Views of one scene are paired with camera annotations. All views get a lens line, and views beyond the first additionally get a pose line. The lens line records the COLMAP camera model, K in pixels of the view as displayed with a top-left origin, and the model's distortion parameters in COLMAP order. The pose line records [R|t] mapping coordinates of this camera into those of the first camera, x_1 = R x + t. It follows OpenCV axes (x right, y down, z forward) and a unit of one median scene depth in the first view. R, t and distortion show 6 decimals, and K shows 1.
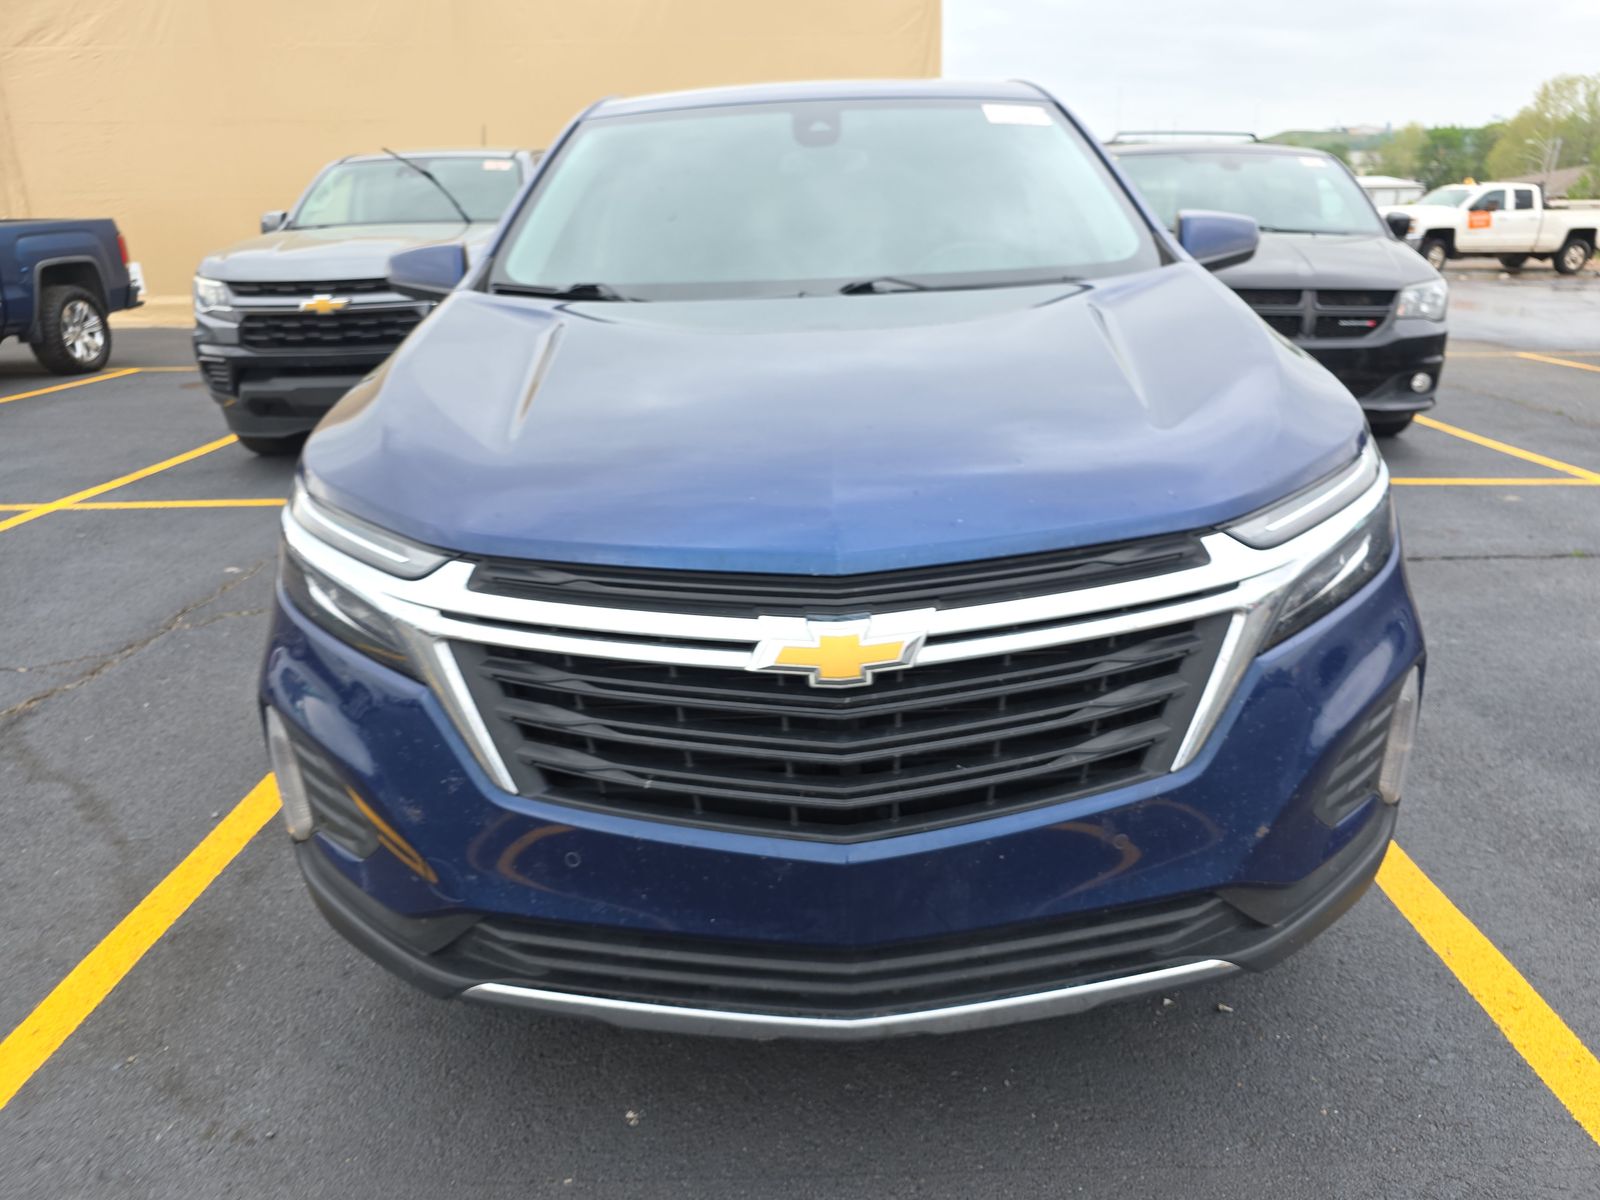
lens RADIAL K [[1102.5, 0, 800.0], [0, 1102.5, 600.0], [0, 0, 1]] dist [0.003710, 0.000635]
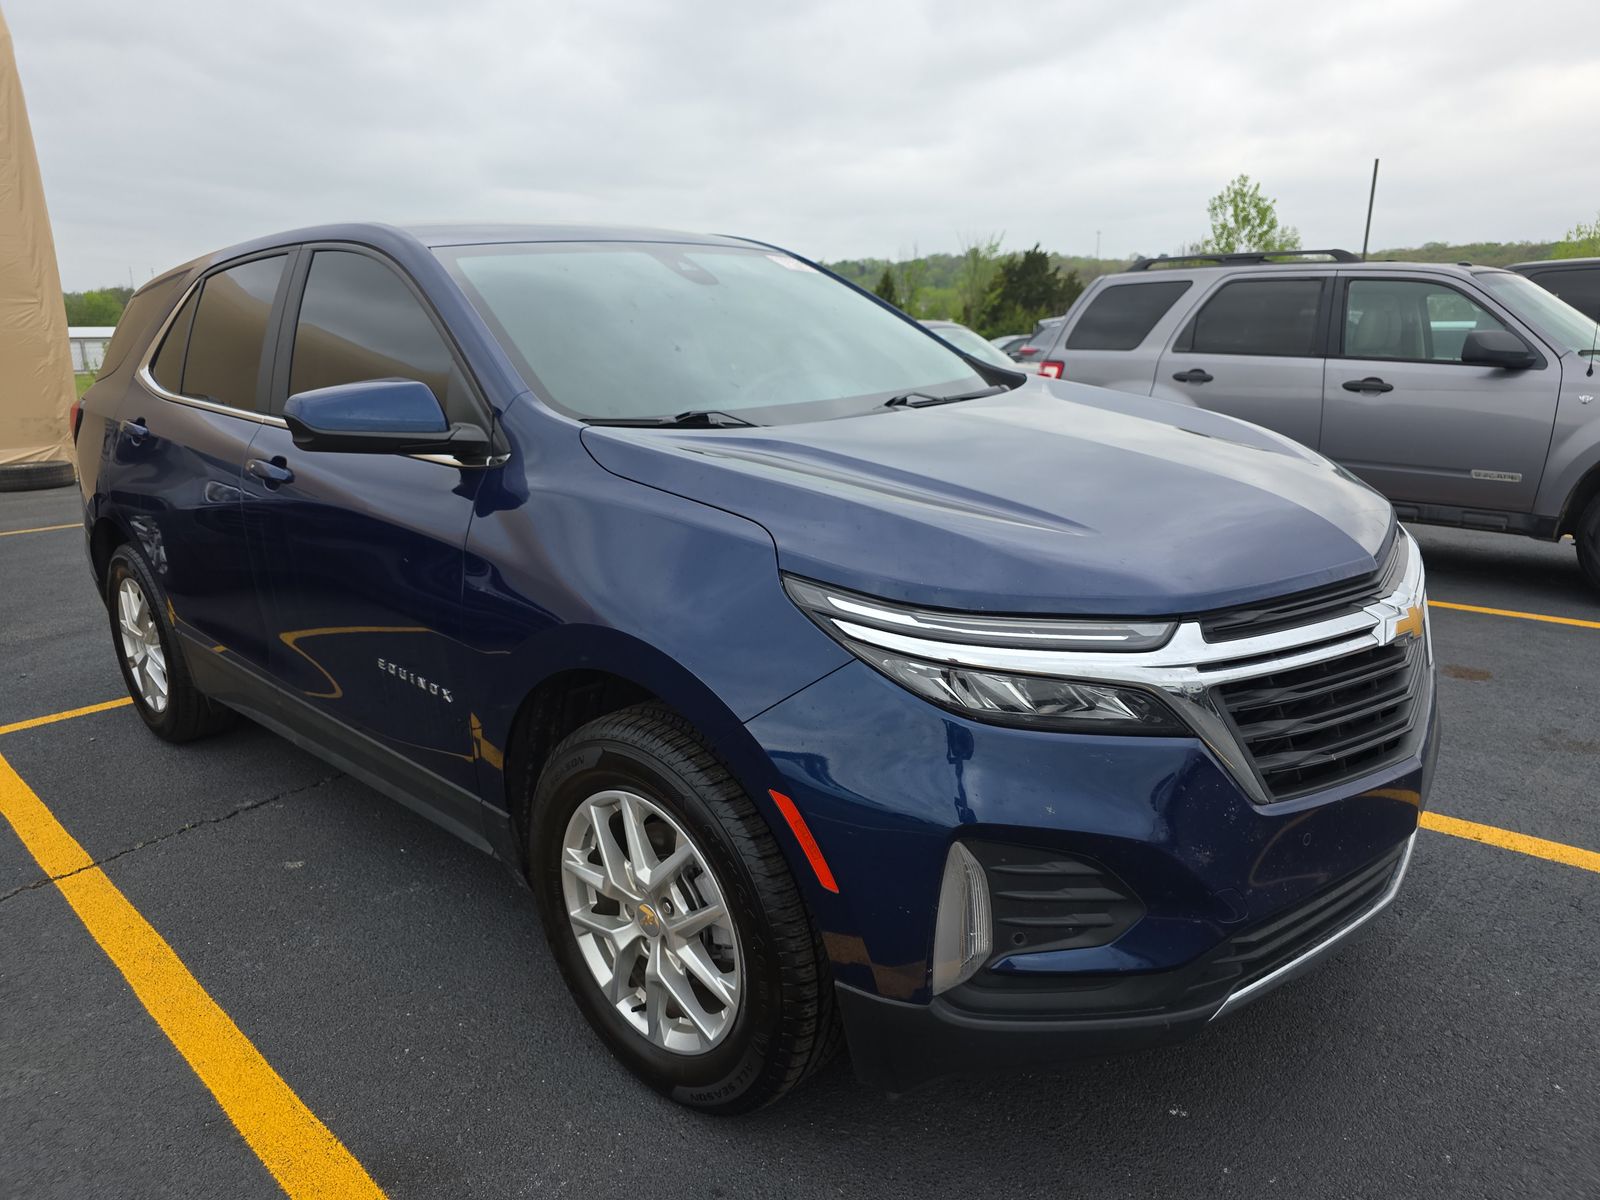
lens RADIAL K [[1102.5, 0, 800.0], [0, 1102.5, 600.0], [0, 0, 1]] dist [0.003710, 0.000635]
pose [[0.709421, -0.173172, 0.683179, -1.368339], [0.255237, 0.966672, -0.020009, -0.136919], [-0.656944, 0.188567, 0.729977, 0.419952]]
